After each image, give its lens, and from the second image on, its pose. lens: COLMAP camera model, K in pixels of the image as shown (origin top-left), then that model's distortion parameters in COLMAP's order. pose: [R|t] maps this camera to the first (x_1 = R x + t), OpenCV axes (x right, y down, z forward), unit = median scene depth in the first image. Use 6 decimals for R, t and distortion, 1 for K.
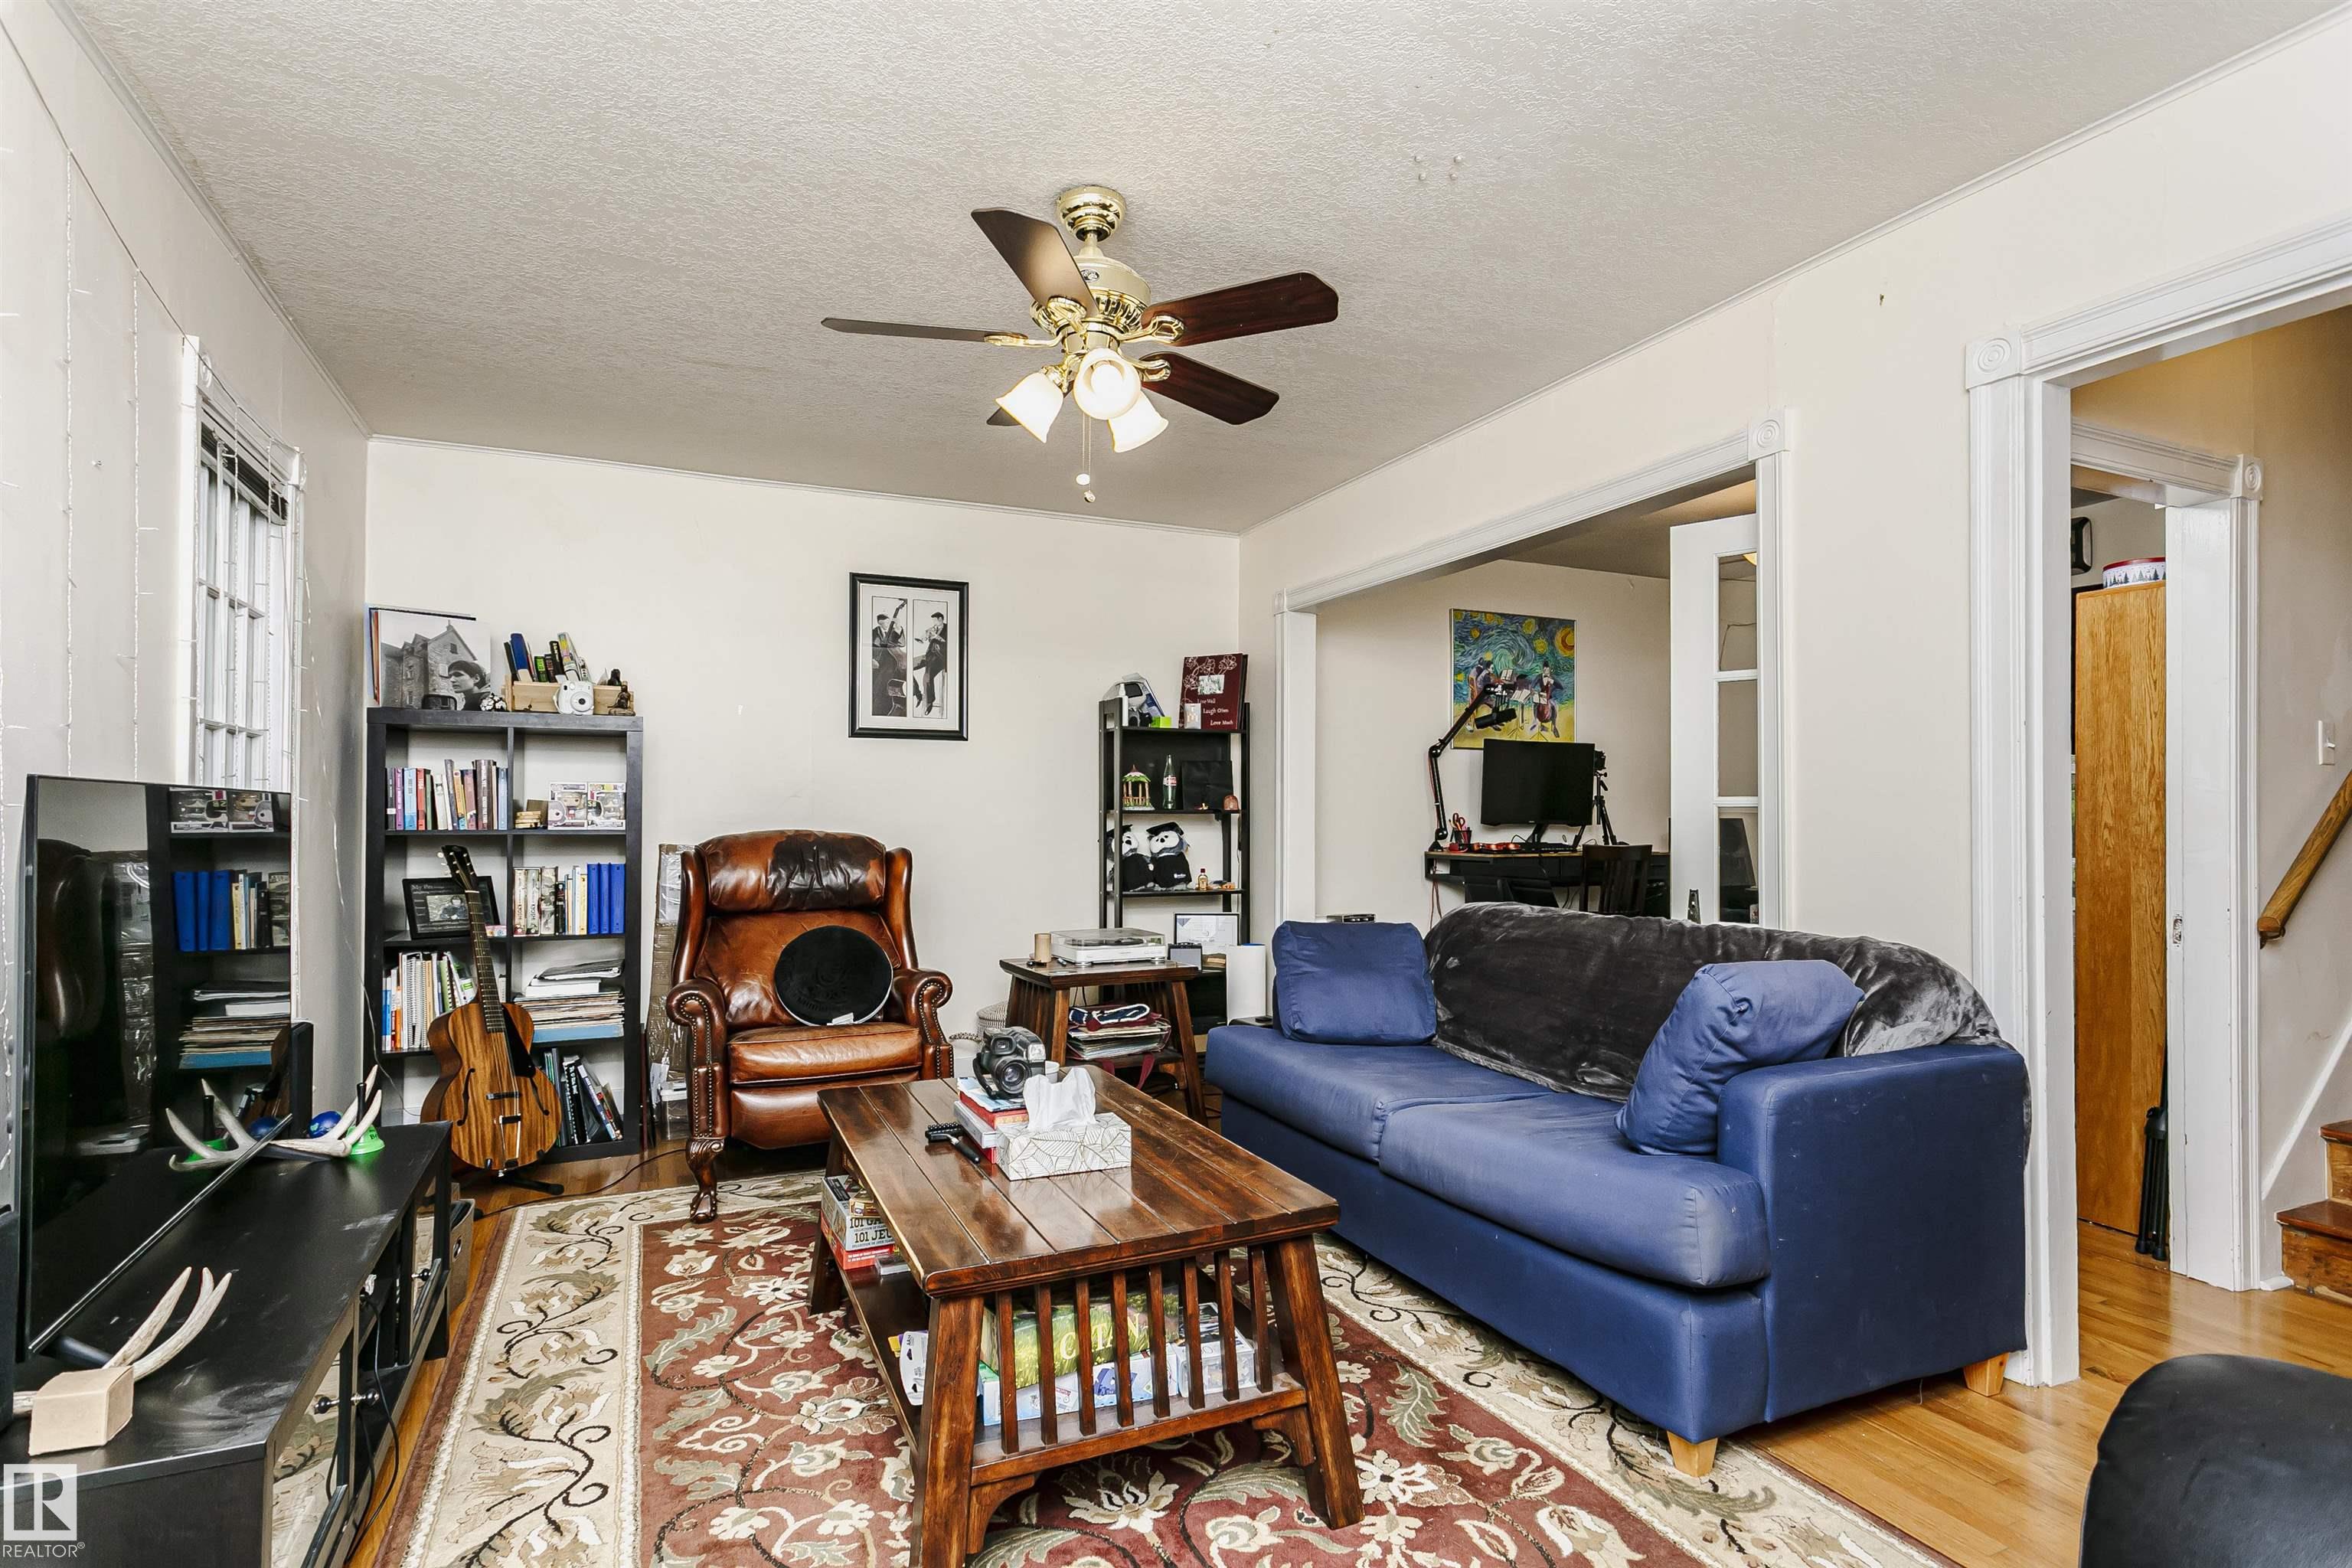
lens RADIAL K [[1156.8, 0, 1141.3], [0, 1156.8, 785.2], [0, 0, 1]] dist [-0.001117, 0.016434]
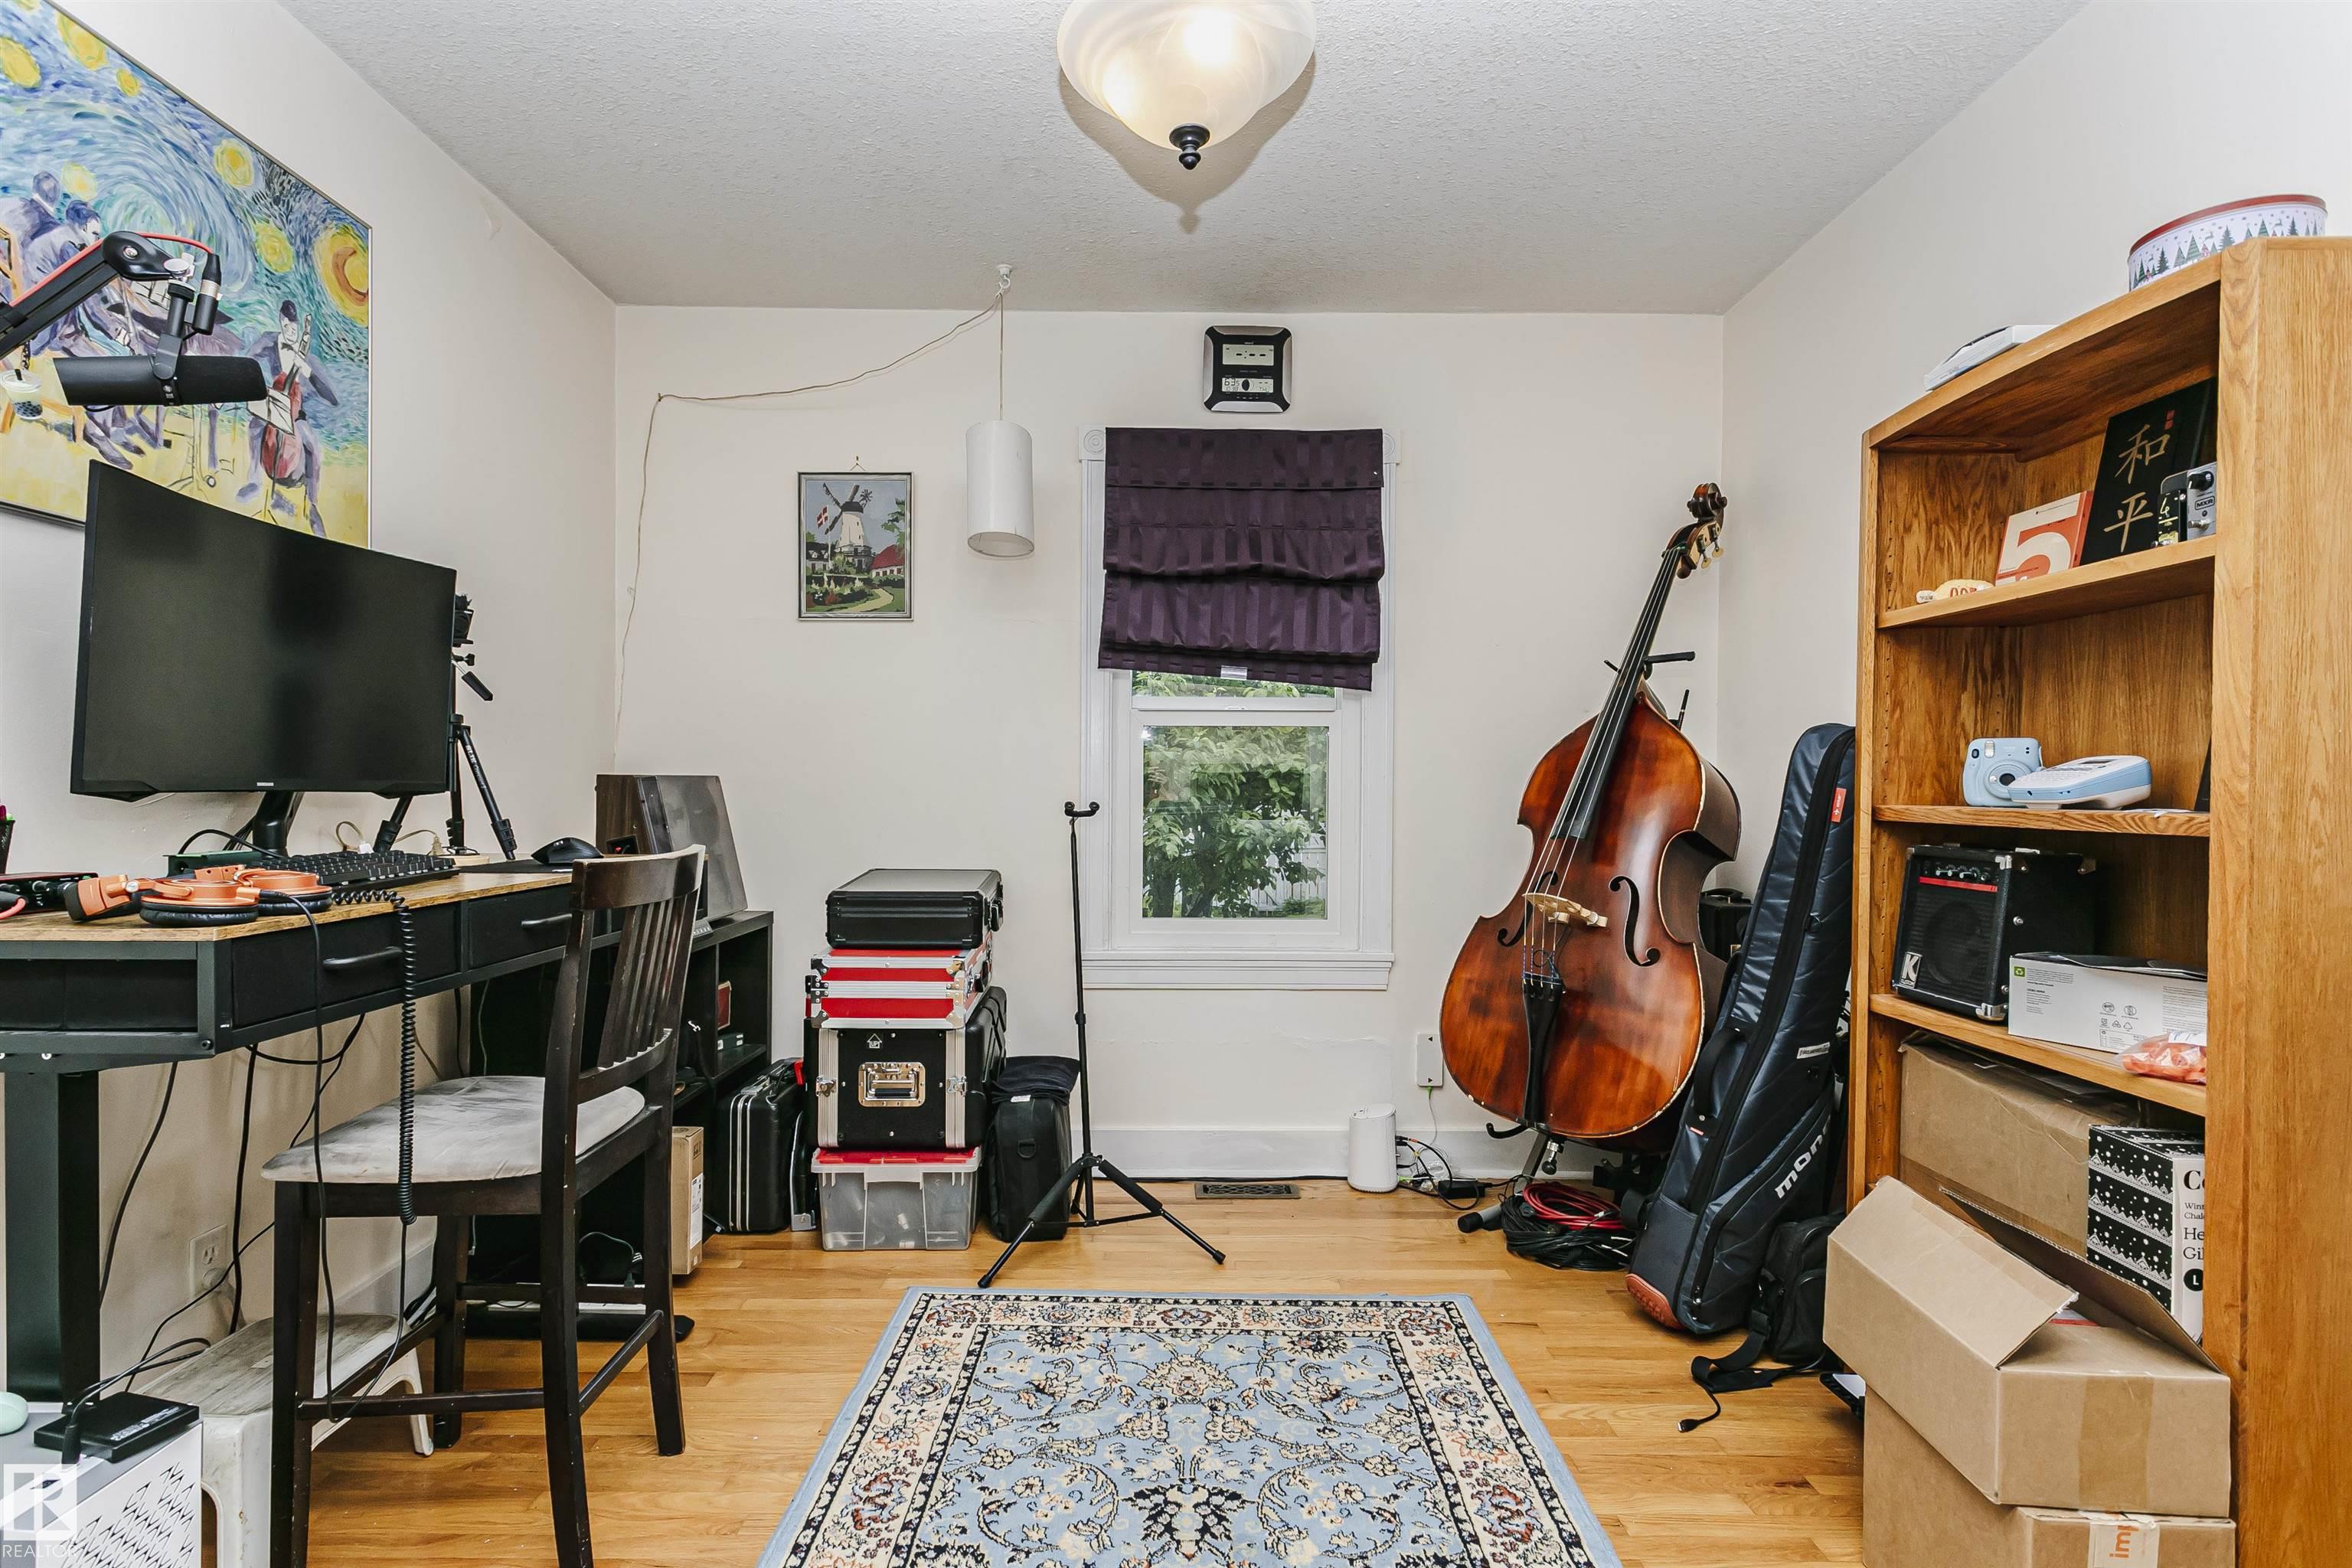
lens RADIAL K [[1130.9, 0, 1176.0], [0, 1130.9, 784.0], [0, 0, 1]] dist [0.014596, 0.001034]
pose [[0.388961, -0.003447, 0.921248, 0.148574], [-0.028659, 0.999464, 0.015840, 0.019851], [-0.920808, -0.032563, 0.388654, 0.648421]]
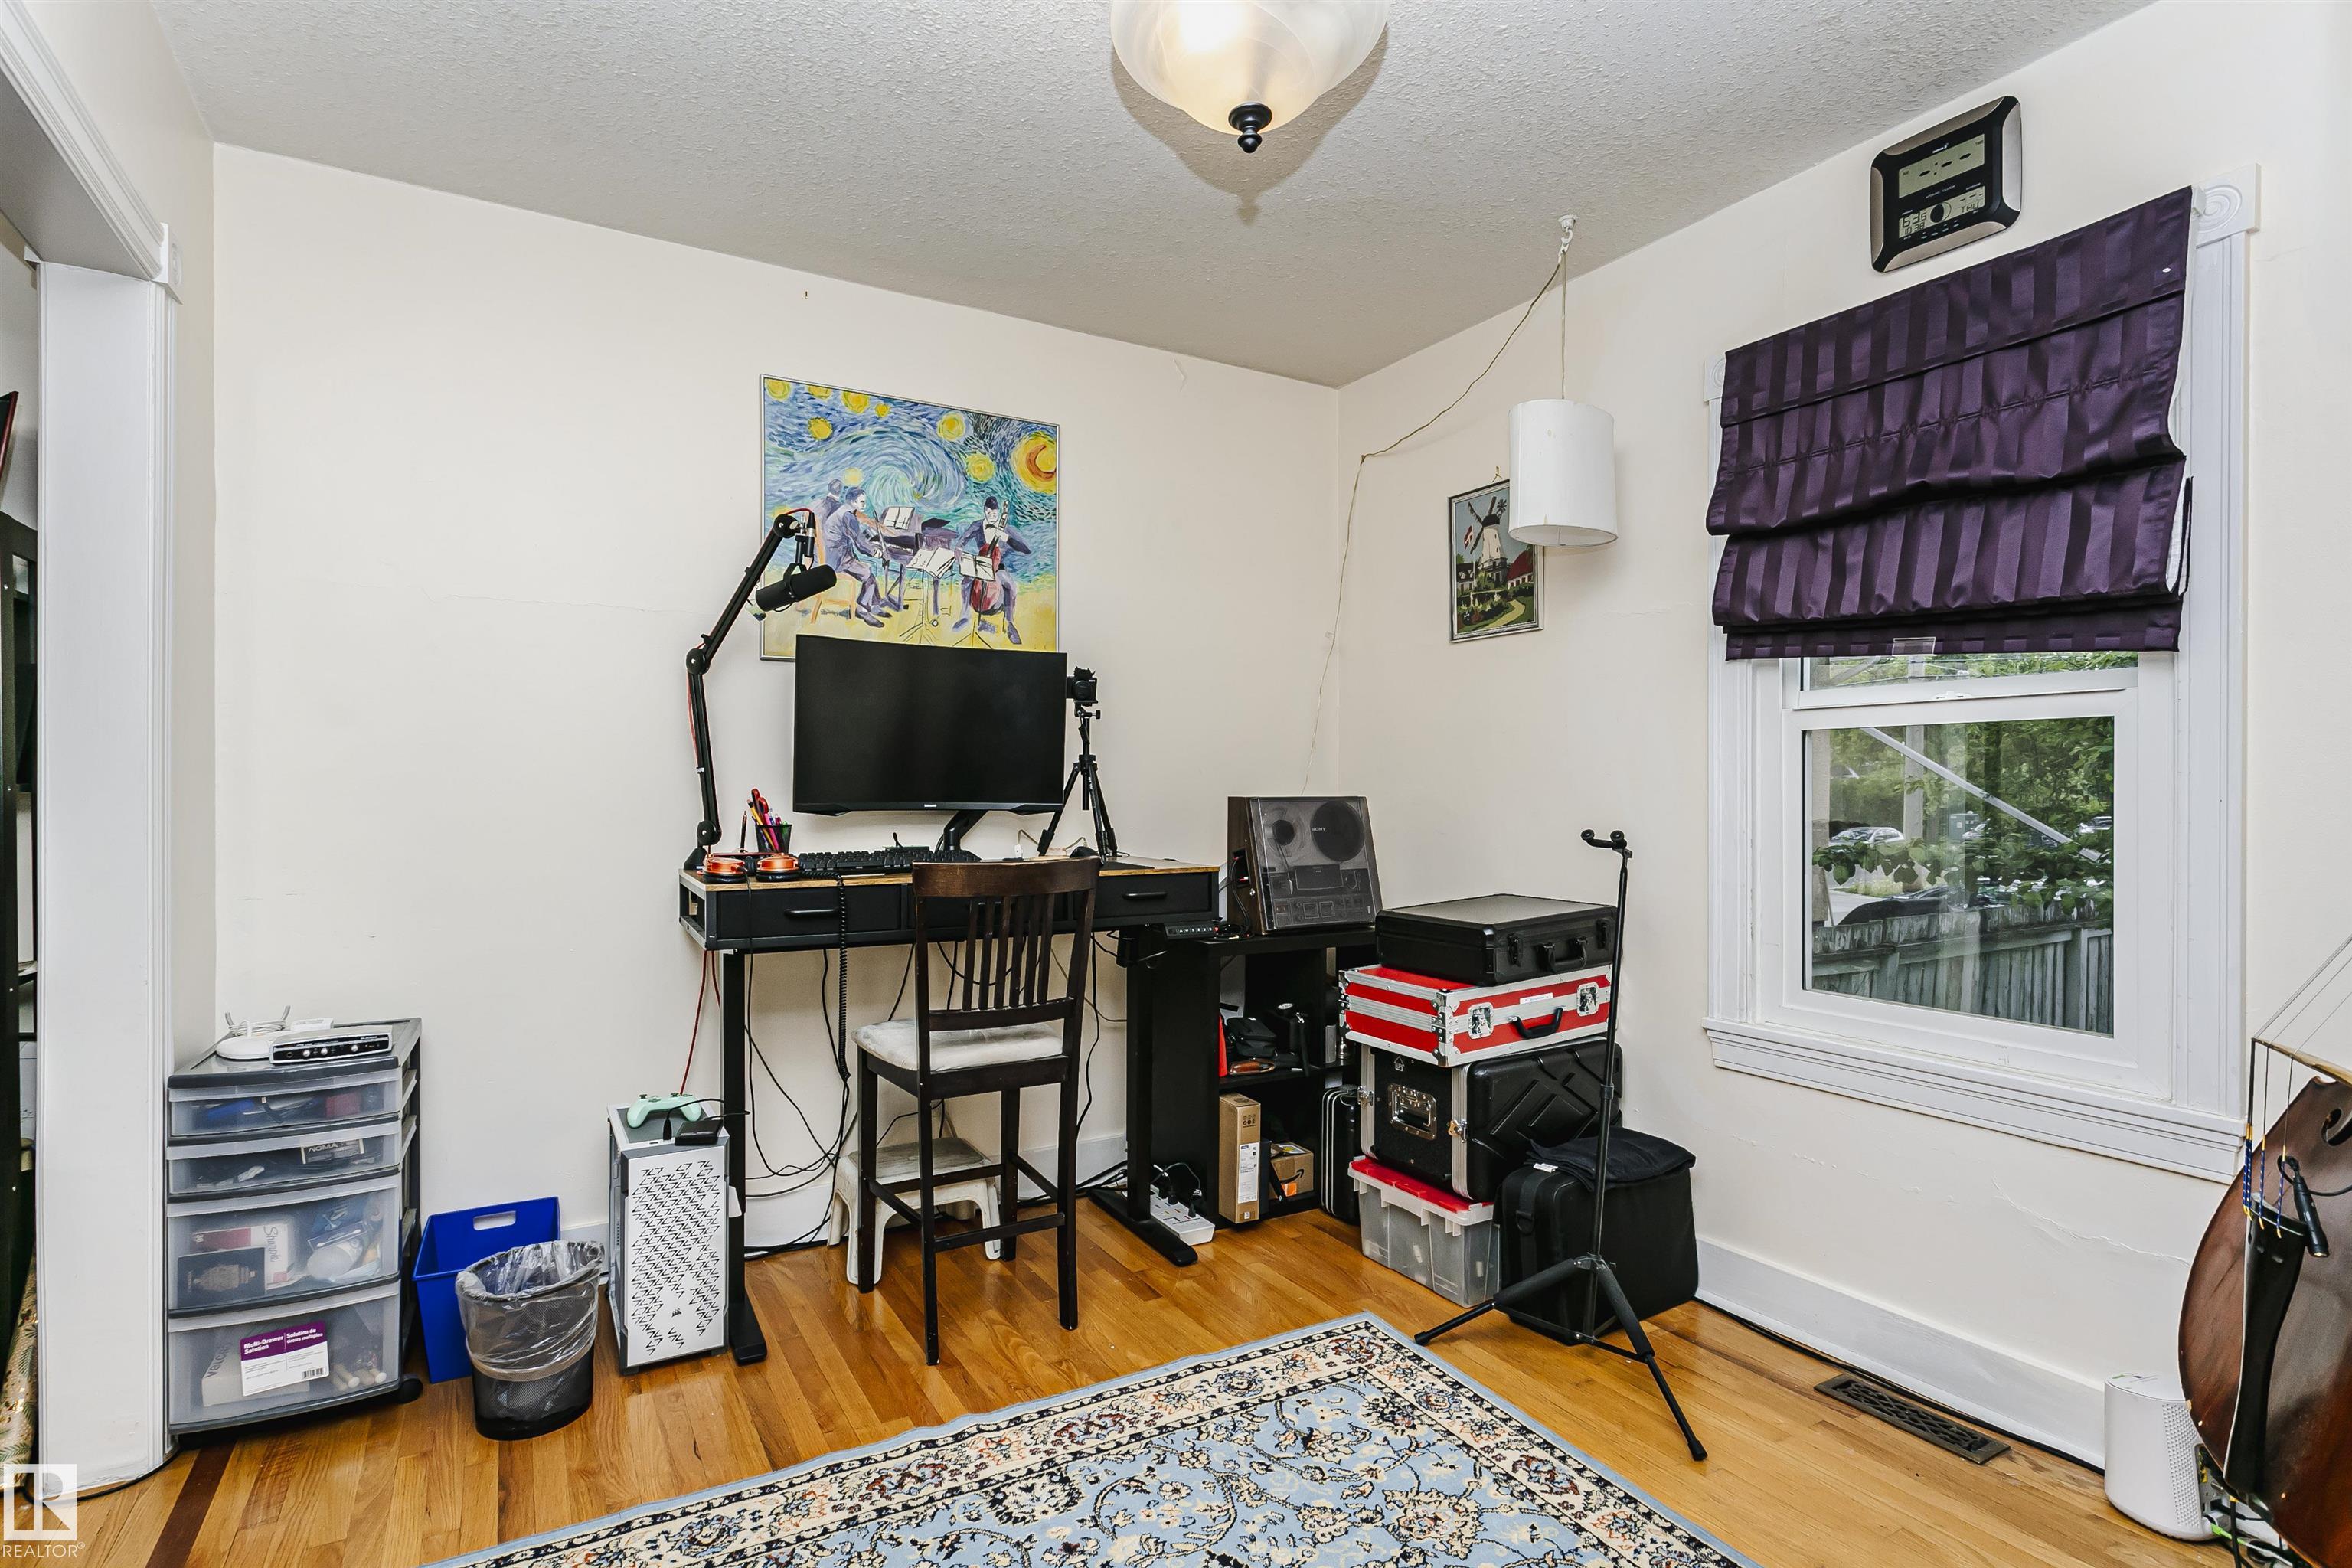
lens RADIAL K [[1156.8, 0, 1141.3], [0, 1156.8, 785.2], [0, 0, 1]] dist [-0.001117, 0.016434]
pose [[0.995064, -0.001870, 0.099217, 0.374950], [-0.000741, 0.999654, 0.026278, 0.009564], [-0.099232, -0.026222, 0.994719, 0.481391]]
